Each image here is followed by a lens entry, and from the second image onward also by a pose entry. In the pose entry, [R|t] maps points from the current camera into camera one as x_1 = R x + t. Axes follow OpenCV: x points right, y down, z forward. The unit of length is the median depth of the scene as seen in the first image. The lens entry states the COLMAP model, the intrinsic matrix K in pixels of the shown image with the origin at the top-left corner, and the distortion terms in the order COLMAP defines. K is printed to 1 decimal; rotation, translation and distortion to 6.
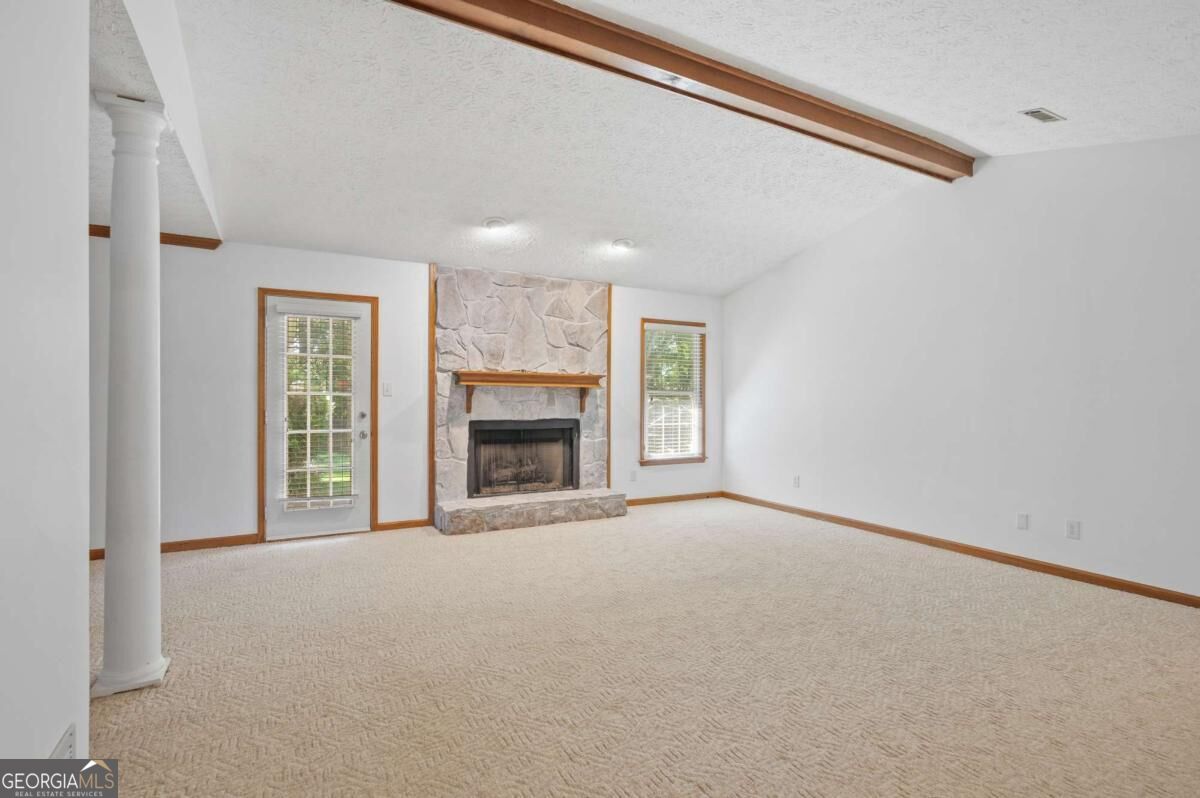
lens RADIAL K [[577.9, 0, 600.0], [0, 577.9, 399.0], [0, 0, 1]] dist [0.002672, 0.000419]
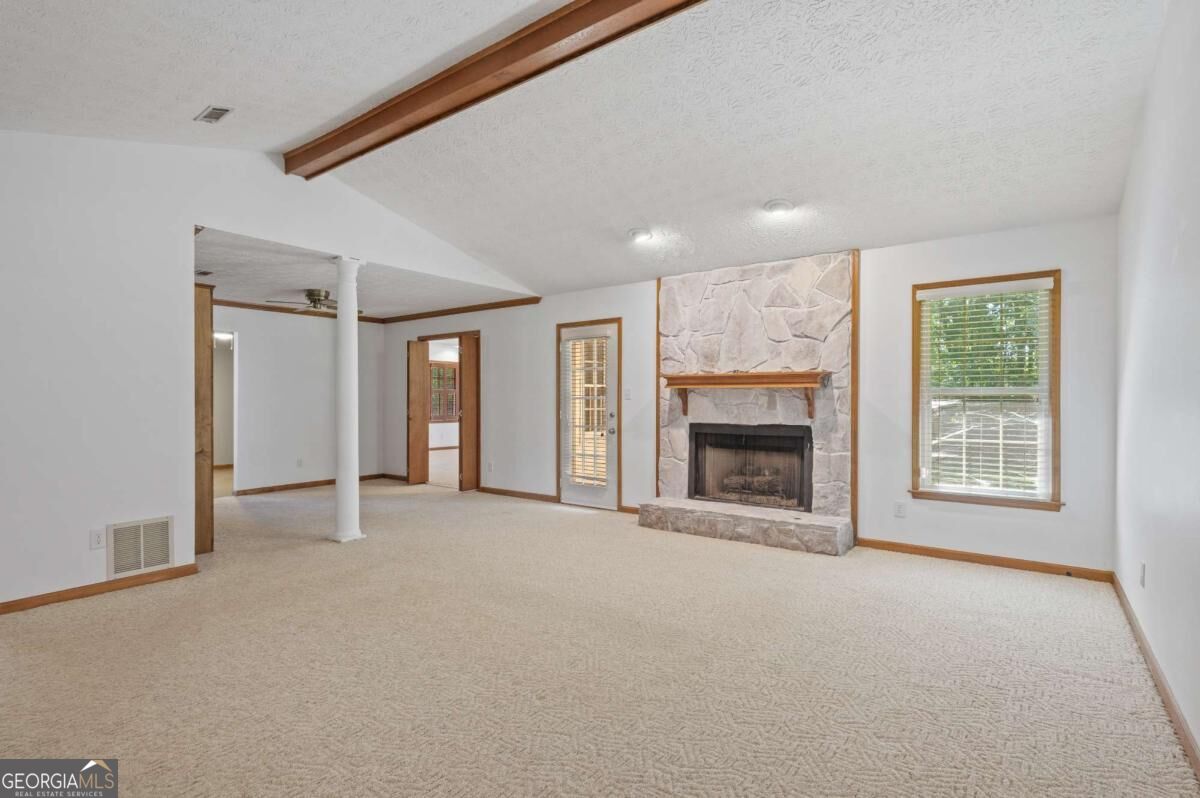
lens RADIAL K [[569.2, 0, 600.0], [0, 569.2, 399.0], [0, 0, 1]] dist [0.001516, 0.000050]
pose [[0.417298, -0.009485, -0.908720, 0.617322], [-0.003004, 0.999926, -0.011816, 0.007195], [0.908765, 0.007660, 0.417239, 0.428567]]
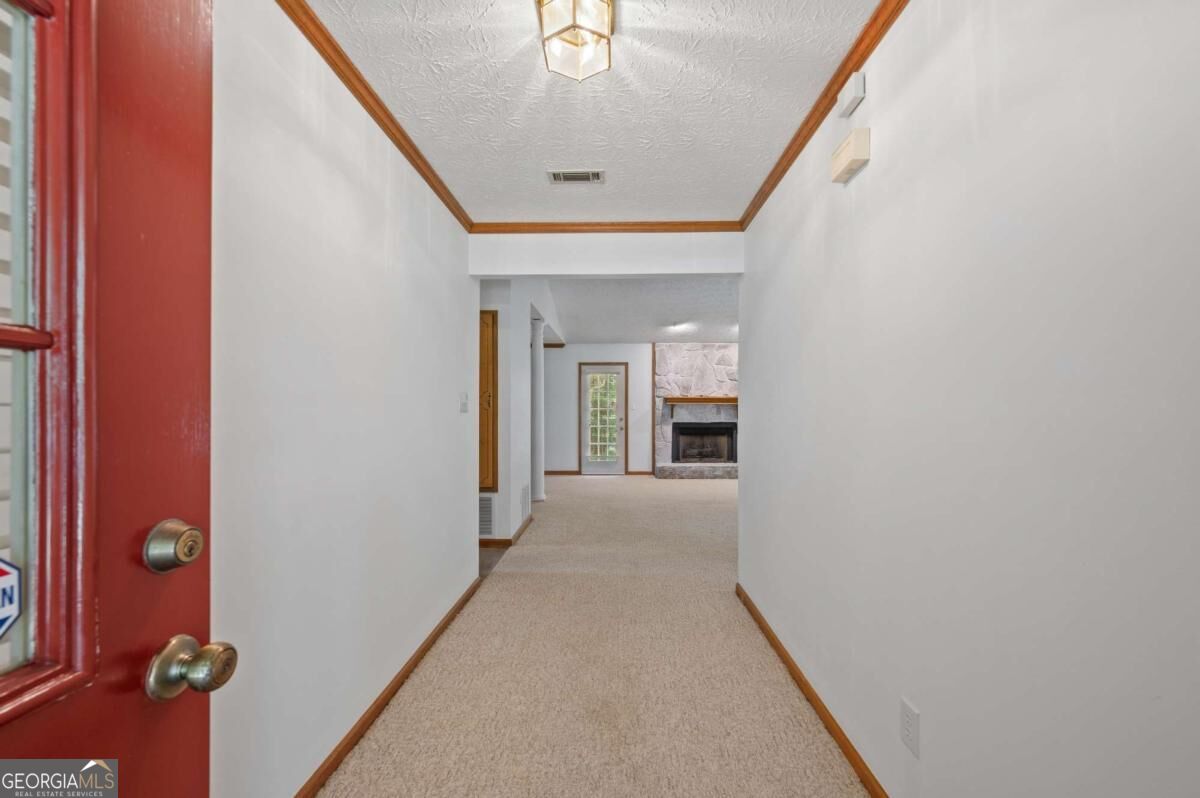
lens RADIAL K [[483.6, 0, 603.1], [0, 483.6, 405.4], [0, 0, 1]] dist [-0.000703, -0.000143]
pose [[0.863716, -0.008544, -0.503906, 0.379859], [0.002402, 0.999915, -0.012836, 0.000889], [0.503973, 0.009876, 0.863663, -0.500281]]
